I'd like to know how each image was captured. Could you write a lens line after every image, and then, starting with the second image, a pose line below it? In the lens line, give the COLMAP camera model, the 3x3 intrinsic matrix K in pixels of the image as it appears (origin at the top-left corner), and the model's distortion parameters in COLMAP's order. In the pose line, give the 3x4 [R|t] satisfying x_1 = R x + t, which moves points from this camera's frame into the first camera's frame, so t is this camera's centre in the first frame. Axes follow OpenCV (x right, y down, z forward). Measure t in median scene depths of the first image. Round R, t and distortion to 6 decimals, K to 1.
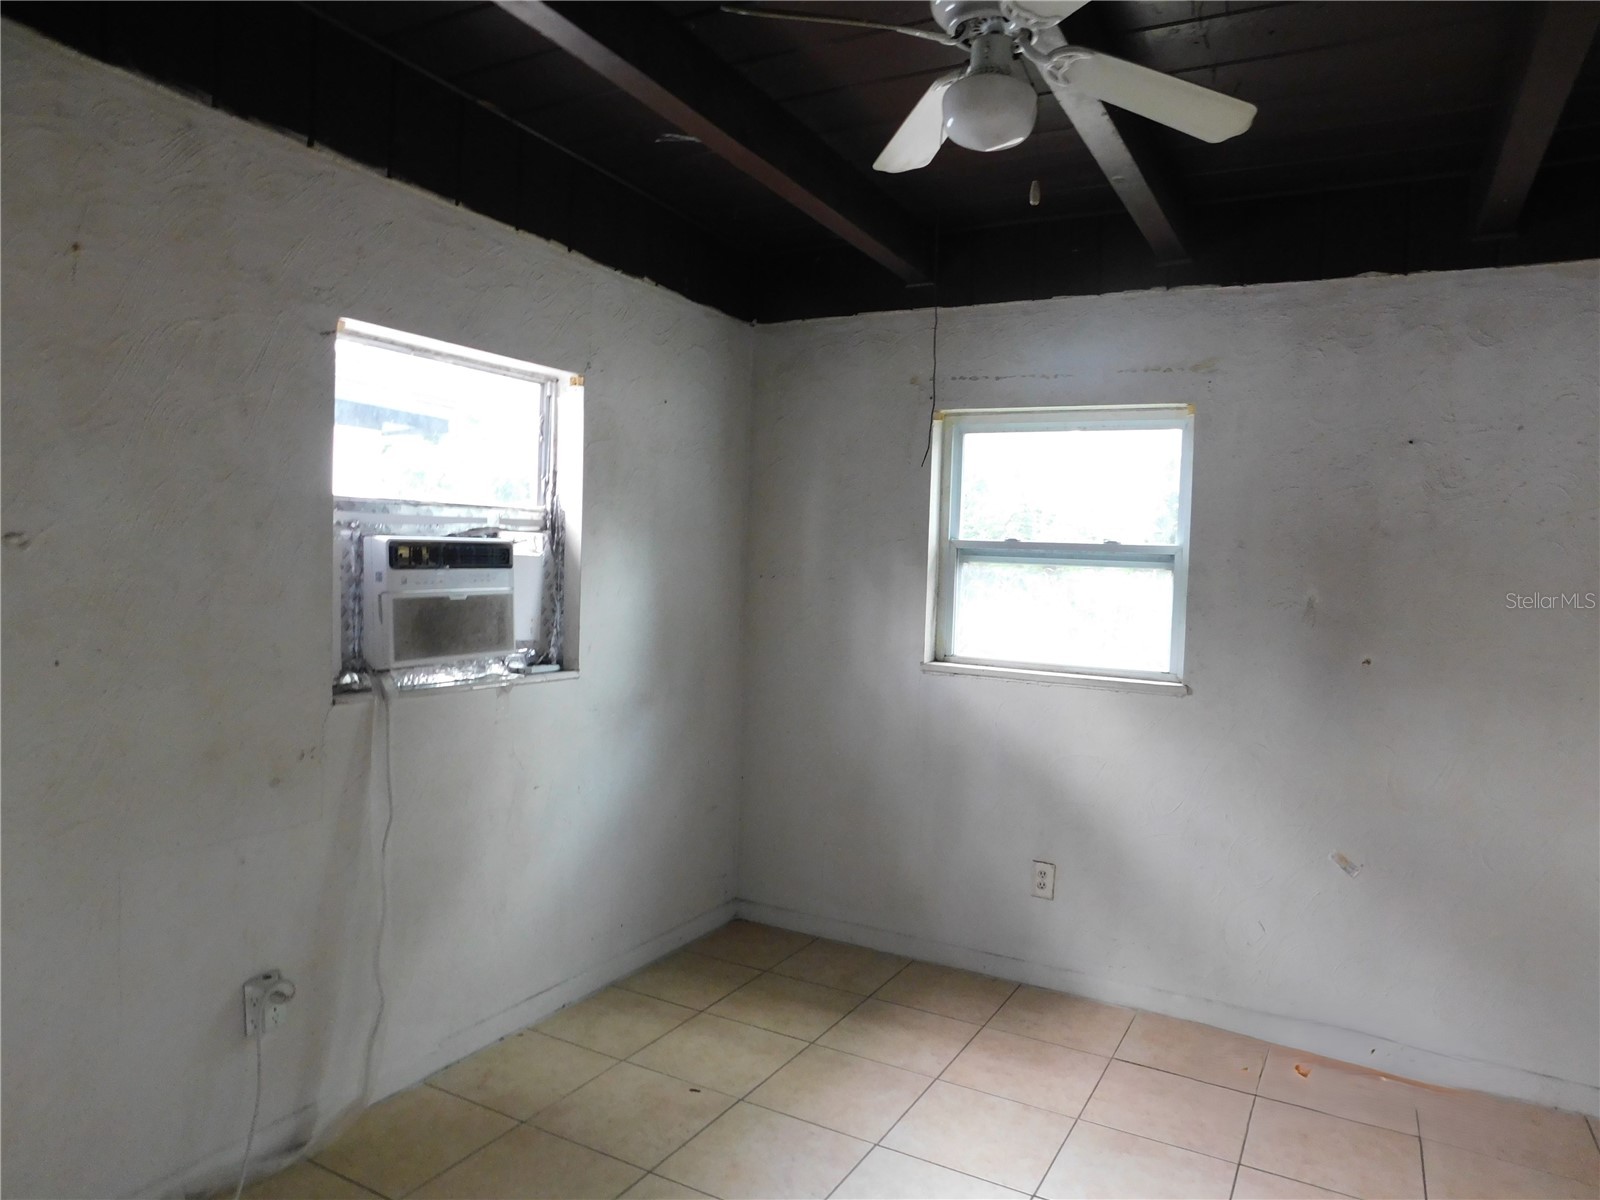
lens RADIAL K [[1055.9, 0, 799.3], [0, 1055.9, 591.9], [0, 0, 1]] dist [-0.065428, 0.055984]
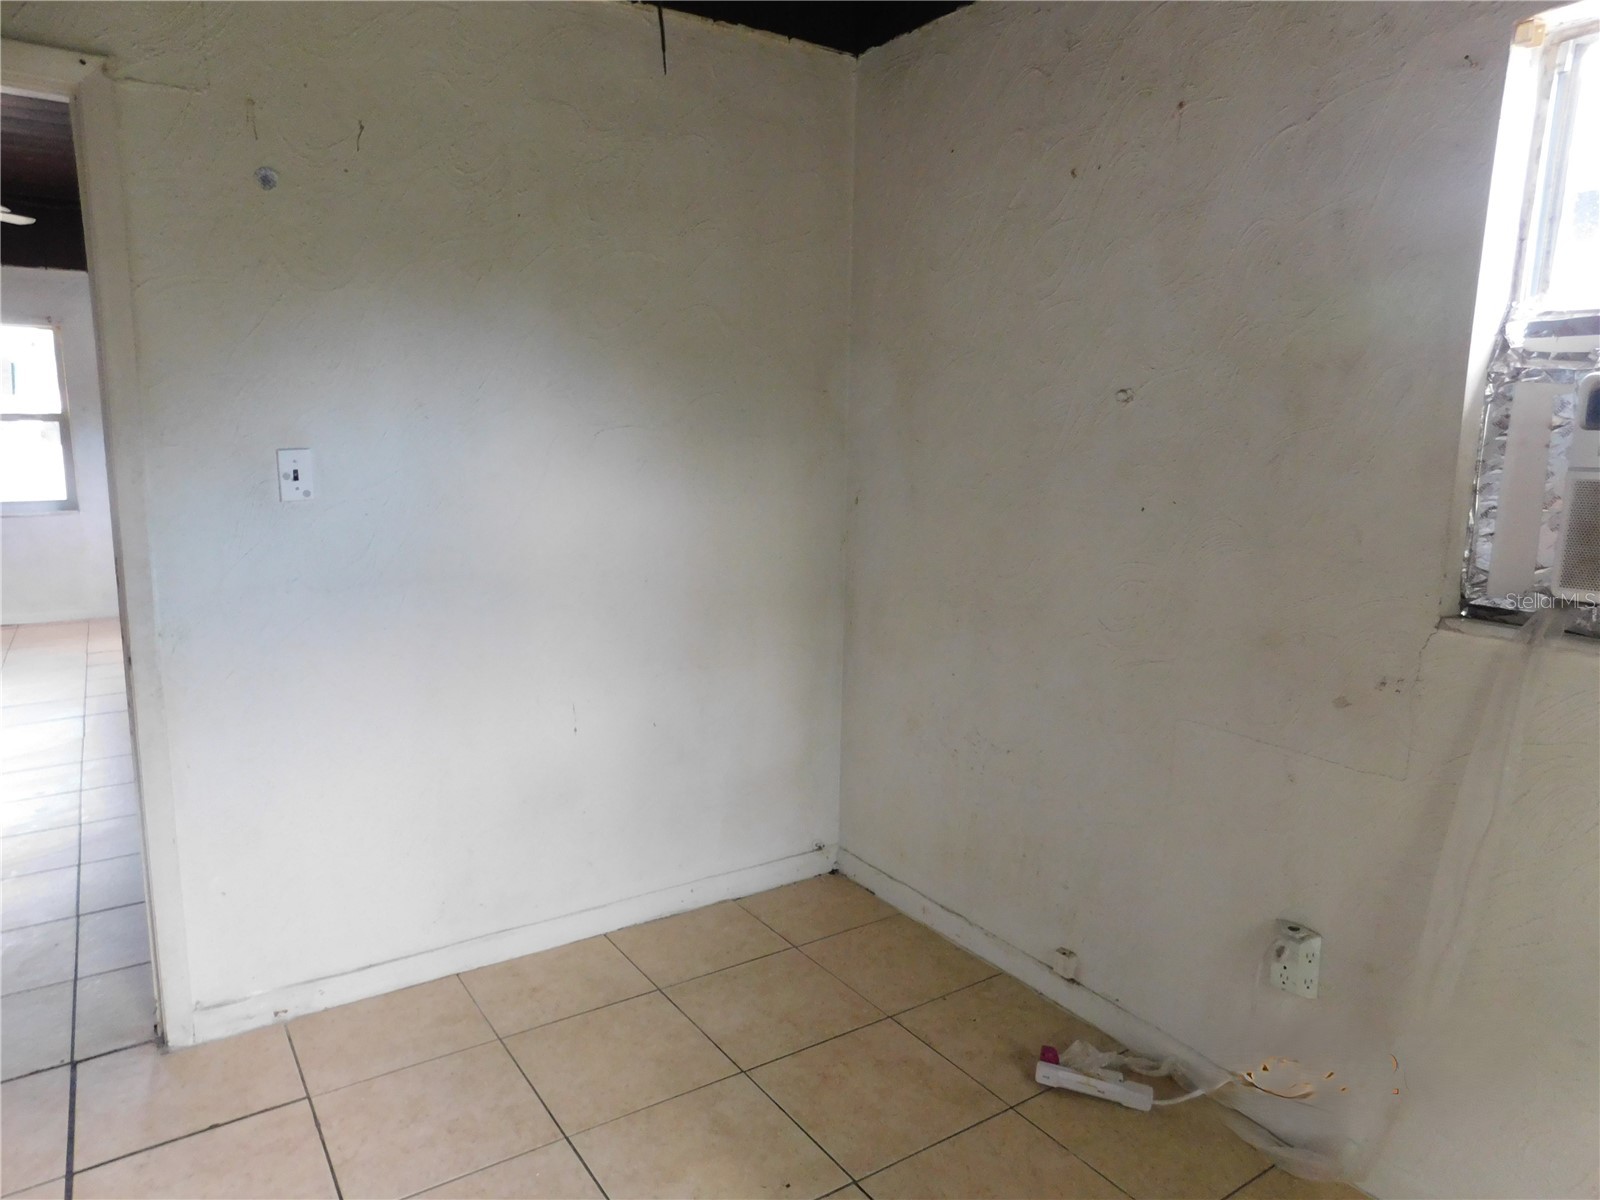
lens RADIAL K [[1055.9, 0, 799.3], [0, 1055.9, 591.9], [0, 0, 1]] dist [-0.065428, 0.055984]
pose [[-0.442741, 0.107078, -0.890233, 0.377448], [-0.070953, 0.985547, 0.153830, 0.009903], [0.893838, 0.131272, -0.428745, 0.999633]]
